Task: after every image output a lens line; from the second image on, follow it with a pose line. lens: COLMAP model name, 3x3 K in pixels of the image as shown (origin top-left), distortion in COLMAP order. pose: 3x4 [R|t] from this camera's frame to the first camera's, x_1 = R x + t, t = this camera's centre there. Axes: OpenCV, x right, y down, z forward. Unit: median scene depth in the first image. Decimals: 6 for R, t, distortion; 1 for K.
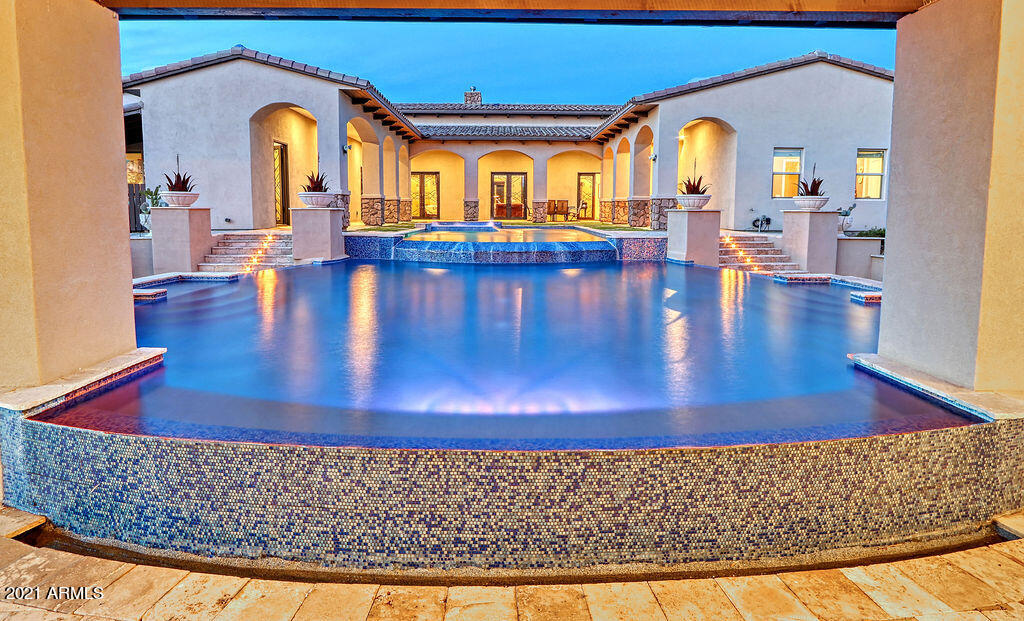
lens RADIAL K [[509.8, 0, 511.6], [0, 509.8, 249.5], [0, 0, 1]] dist [-0.020096, 0.000136]
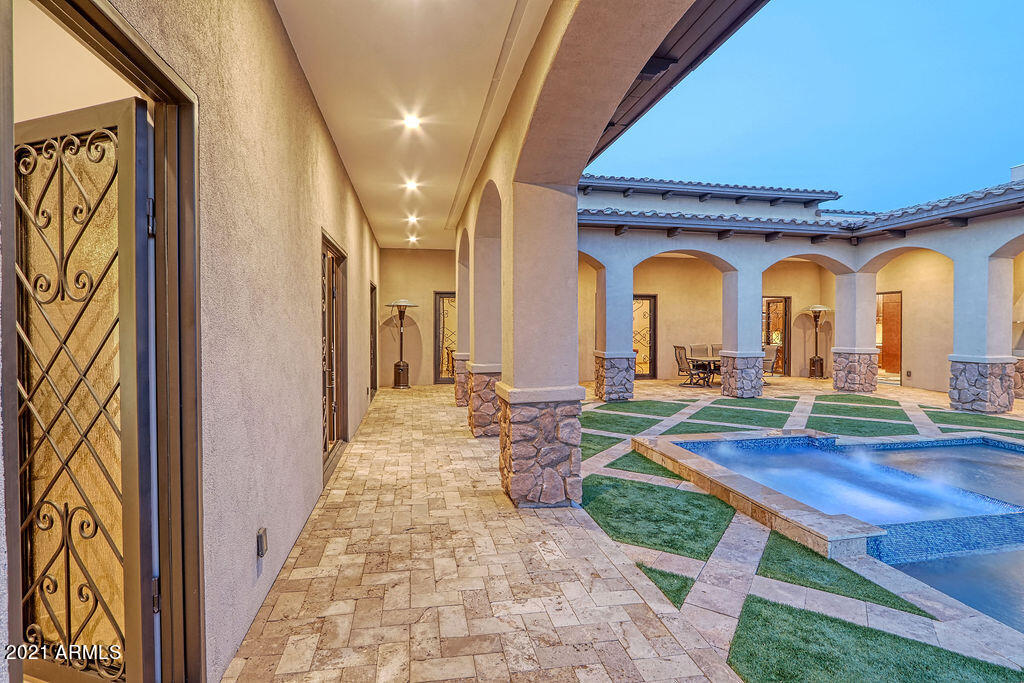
lens RADIAL K [[484.8, 0, 510.9], [0, 484.8, 331.0], [0, 0, 1]] dist [-0.000896, -0.000187]
pose [[0.983247, -0.005065, 0.182206, -0.377345], [0.016747, 0.997896, -0.062635, -0.135921], [-0.181505, 0.064637, 0.981263, 0.851660]]
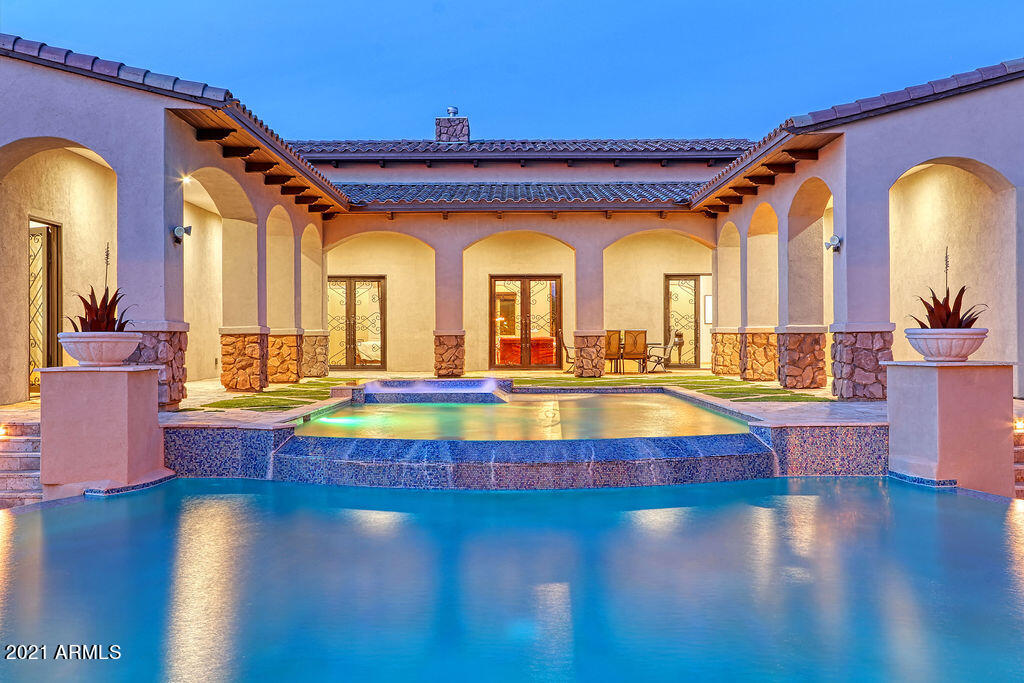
lens RADIAL K [[971.5, 0, 509.3], [0, 971.5, 329.2], [0, 0, 1]] dist [0.033363, 0.003562]
pose [[0.999776, -0.008830, -0.019254, -0.005207], [0.007089, 0.996032, -0.088708, -0.025265], [0.019961, 0.088551, 0.995872, 0.103753]]
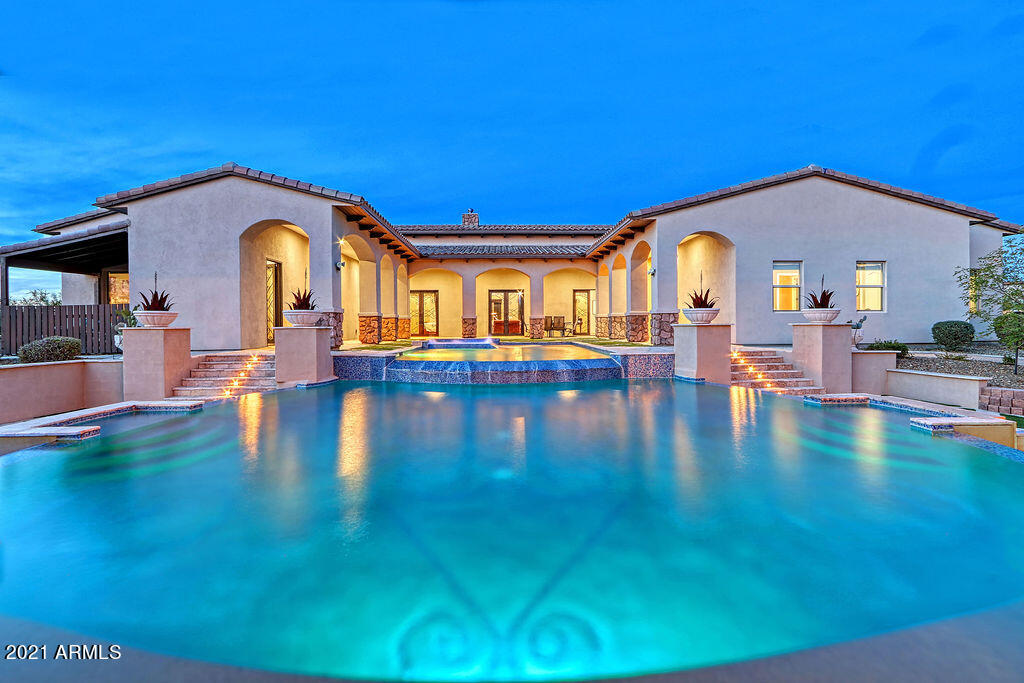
lens RADIAL K [[475.9, 0, 511.6], [0, 475.9, 329.4], [0, 0, 1]] dist [-0.003799, -0.000645]
pose [[0.999911, -0.011271, 0.007196, -0.003036], [0.011752, 0.997427, -0.070717, -0.007390], [-0.006381, 0.070795, 0.997470, 0.084430]]
